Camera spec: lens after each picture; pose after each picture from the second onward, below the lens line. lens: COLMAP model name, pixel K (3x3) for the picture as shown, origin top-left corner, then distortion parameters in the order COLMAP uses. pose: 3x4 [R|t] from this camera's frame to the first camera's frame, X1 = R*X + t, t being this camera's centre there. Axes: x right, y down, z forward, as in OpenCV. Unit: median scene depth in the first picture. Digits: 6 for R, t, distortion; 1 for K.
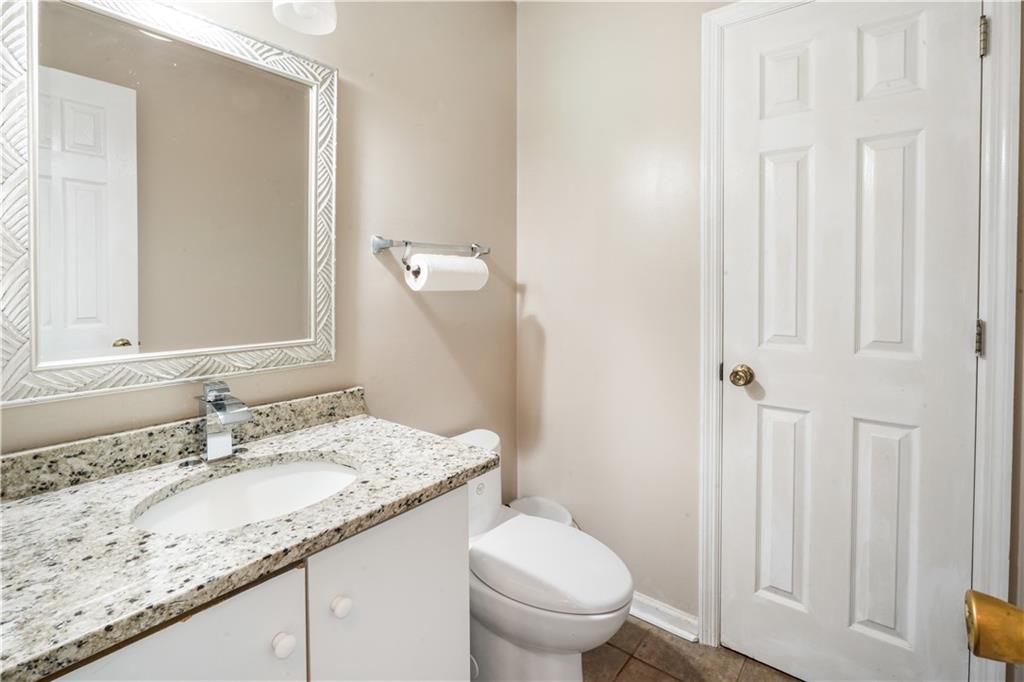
lens RADIAL K [[472.9, 0, 508.2], [0, 472.9, 294.4], [0, 0, 1]] dist [-0.003108, -0.000008]
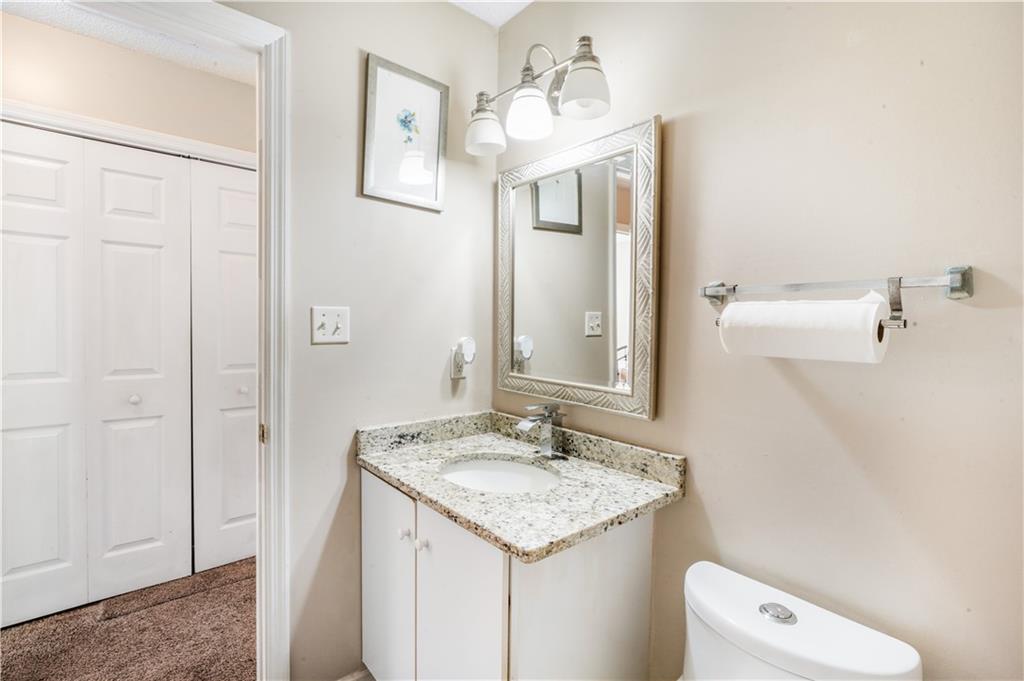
lens RADIAL K [[472.9, 0, 507.8], [0, 472.9, 334.4], [0, 0, 1]] dist [-0.003108, -0.000008]
pose [[-0.192089, 0.034374, -0.980775, 0.680067], [-0.022937, 0.998956, 0.039504, -0.069071], [0.981109, 0.030084, -0.191100, 0.939204]]
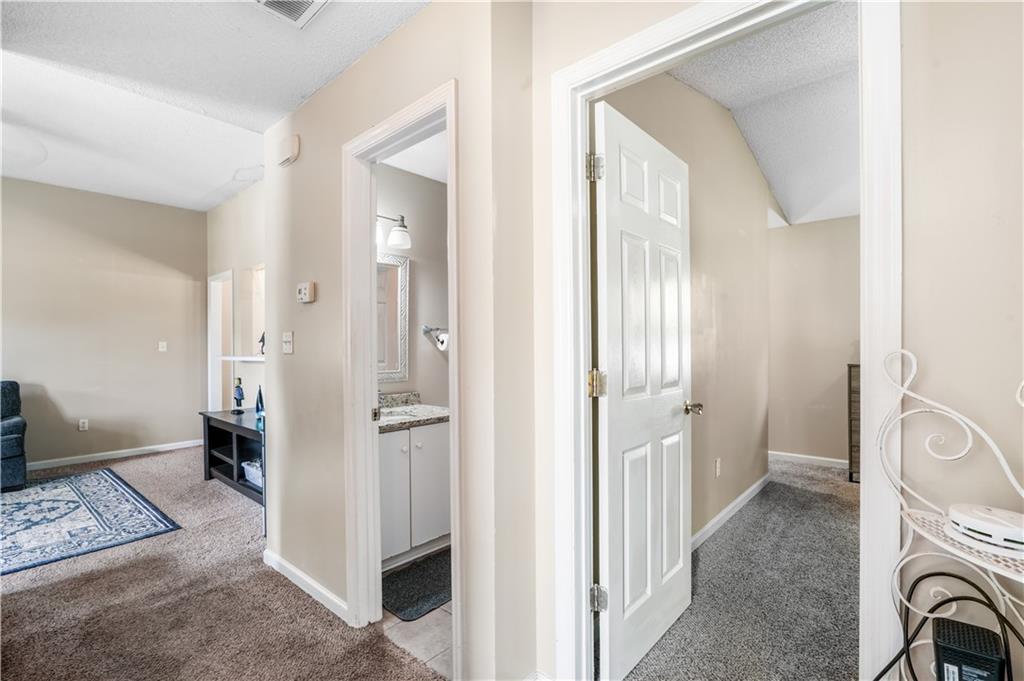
lens RADIAL K [[472.9, 0, 514.2], [0, 472.9, 343.4], [0, 0, 1]] dist [-0.003108, -0.000008]
pose [[0.998864, -0.000039, -0.047651, 0.295286], [-0.000645, 0.999897, -0.014332, -0.009953], [0.047646, 0.014347, 0.998761, -1.422579]]
